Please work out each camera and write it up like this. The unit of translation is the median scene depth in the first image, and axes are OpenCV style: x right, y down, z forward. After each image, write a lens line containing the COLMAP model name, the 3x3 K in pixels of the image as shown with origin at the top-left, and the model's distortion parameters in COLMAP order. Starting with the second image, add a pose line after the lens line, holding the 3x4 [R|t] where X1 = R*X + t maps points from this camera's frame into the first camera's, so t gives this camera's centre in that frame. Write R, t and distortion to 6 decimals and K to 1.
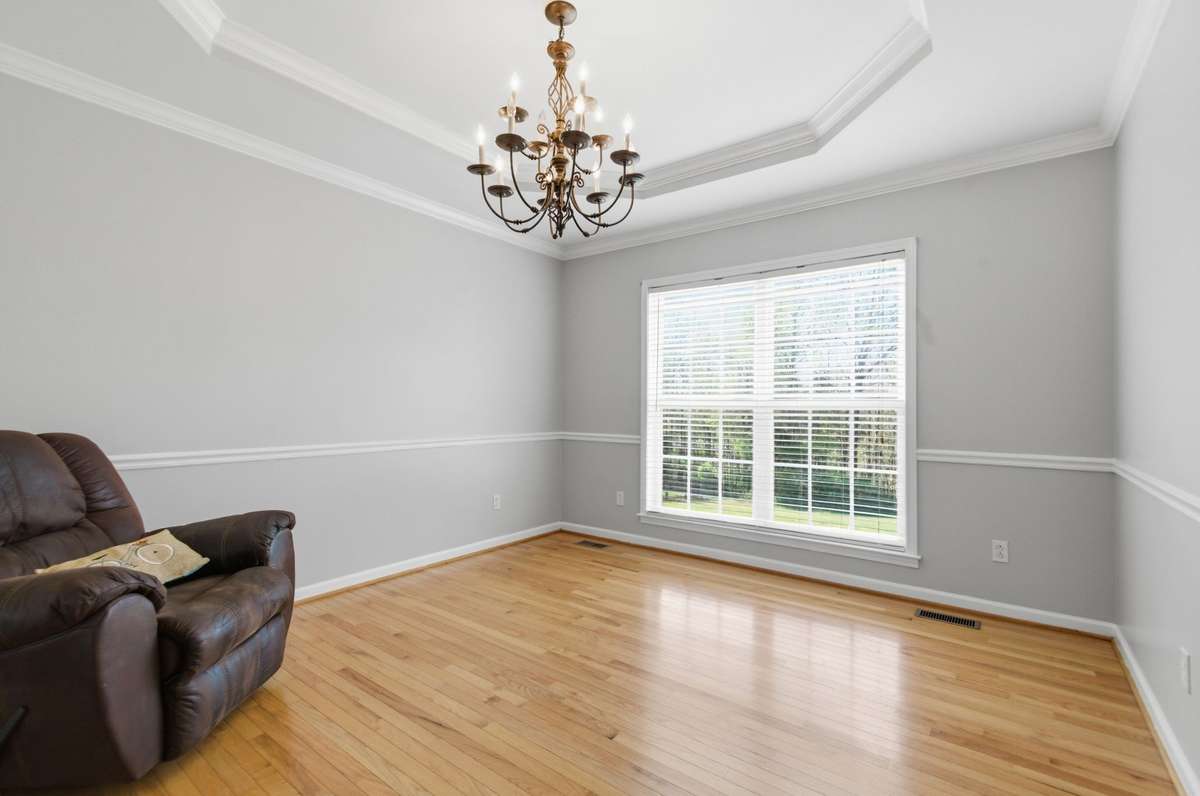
lens RADIAL K [[529.8, 0, 619.5], [0, 529.8, 396.3], [0, 0, 1]] dist [0.019922, -0.000220]
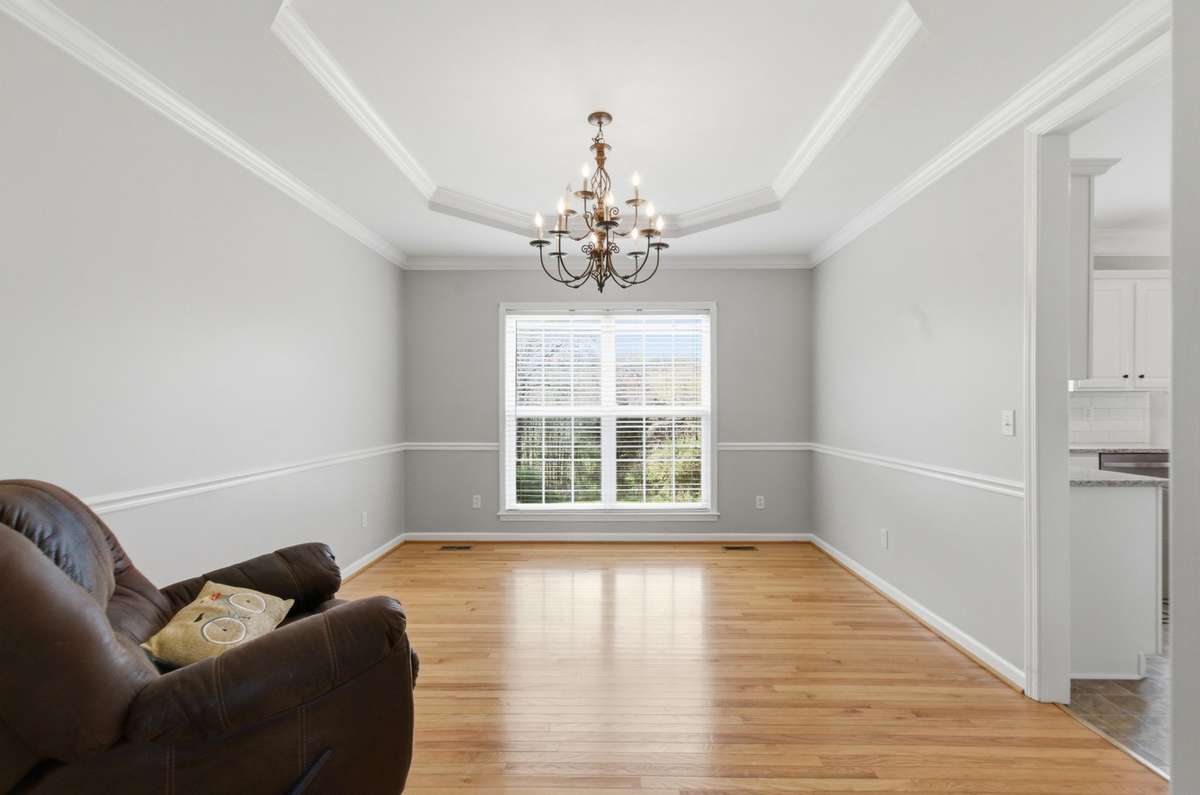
lens RADIAL K [[526.0, 0, 610.1], [0, 526.0, 403.5], [0, 0, 1]] dist [0.008786, -0.001503]
pose [[0.815180, -0.005012, 0.579186, -0.479033], [-0.002492, 0.999923, 0.012160, -0.025875], [-0.579203, -0.011356, 0.815104, -0.034842]]
